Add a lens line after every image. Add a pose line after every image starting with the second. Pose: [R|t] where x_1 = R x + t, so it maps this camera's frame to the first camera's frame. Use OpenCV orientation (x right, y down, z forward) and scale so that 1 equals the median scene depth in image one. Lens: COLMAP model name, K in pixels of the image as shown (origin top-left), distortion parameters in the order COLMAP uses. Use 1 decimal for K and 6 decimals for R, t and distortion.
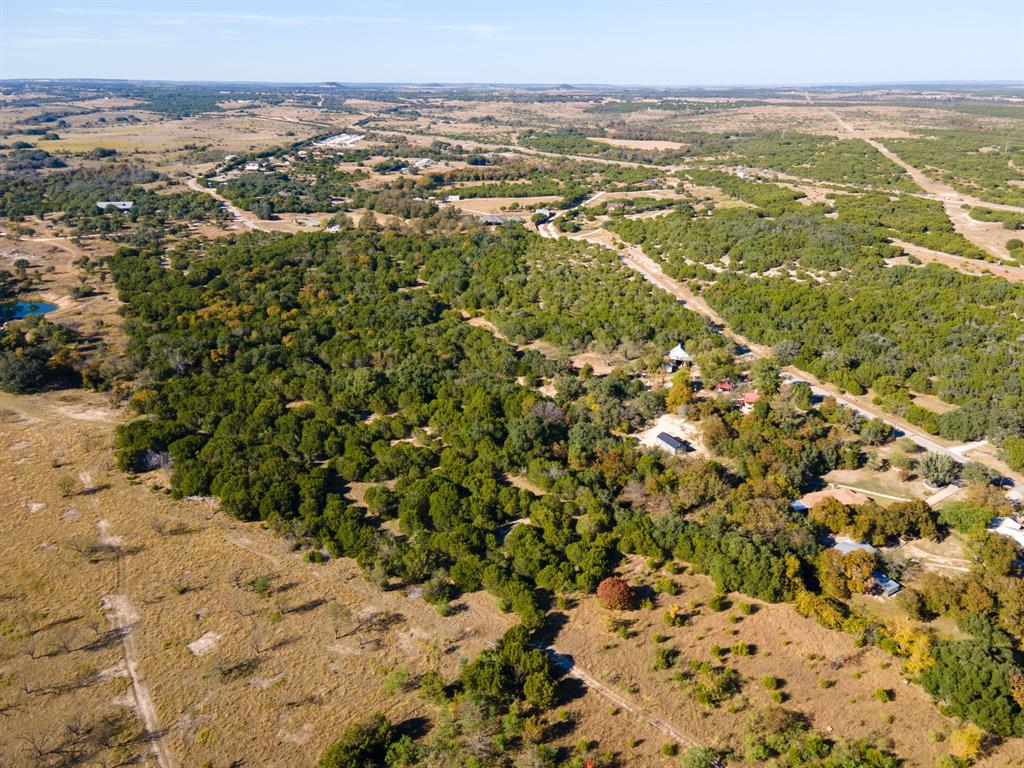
lens RADIAL K [[752.4, 0, 519.0], [0, 752.4, 383.6], [0, 0, 1]] dist [0.005676, 0.063949]
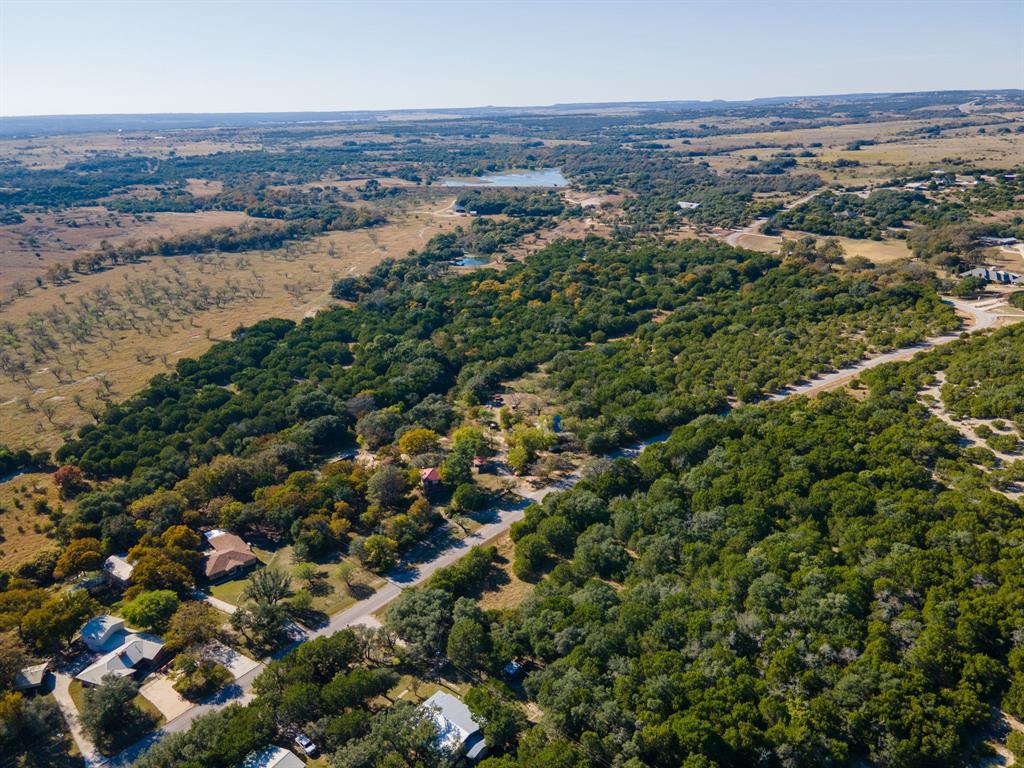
lens RADIAL K [[752.4, 0, 519.0], [0, 752.4, 383.6], [0, 0, 1]] dist [0.005676, 0.063949]
pose [[0.398680, 0.310638, -0.862878, 0.445272], [-0.320358, 0.928787, 0.186349, -0.111820], [0.859317, 0.202136, 0.469804, 0.283896]]
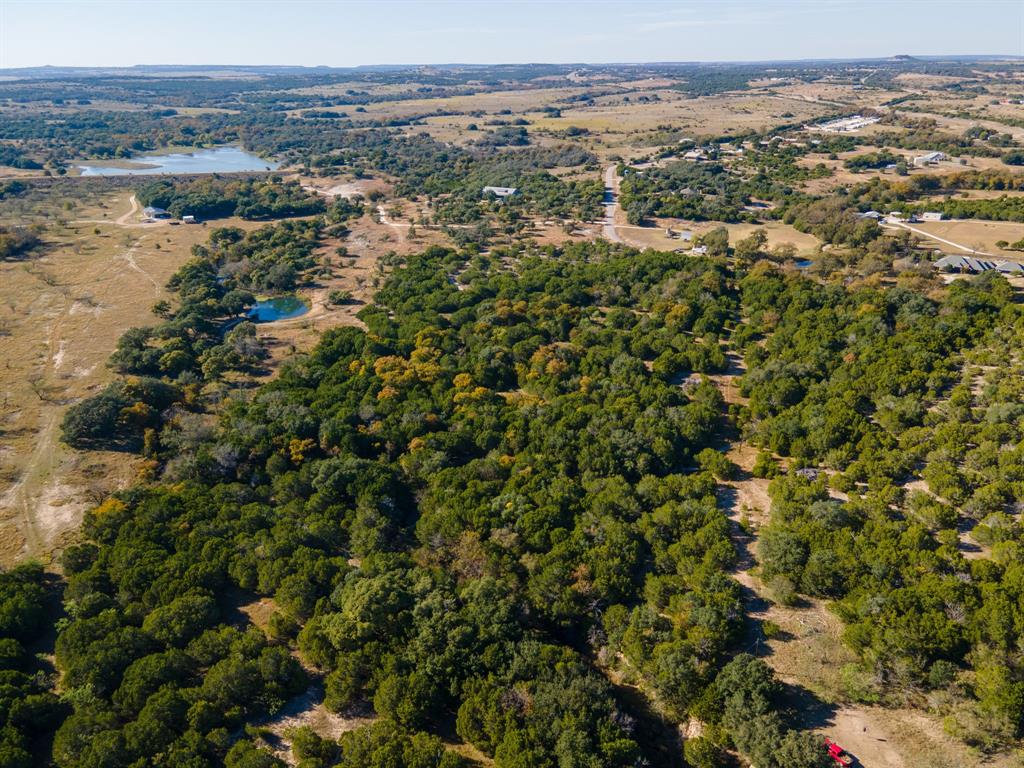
lens RADIAL K [[752.4, 0, 519.0], [0, 752.4, 383.6], [0, 0, 1]] dist [0.005676, 0.063949]
pose [[0.782203, 0.235207, -0.576920, 0.060286], [-0.221505, 0.970487, 0.095339, -0.101145], [0.582318, 0.053216, 0.811218, 0.291752]]
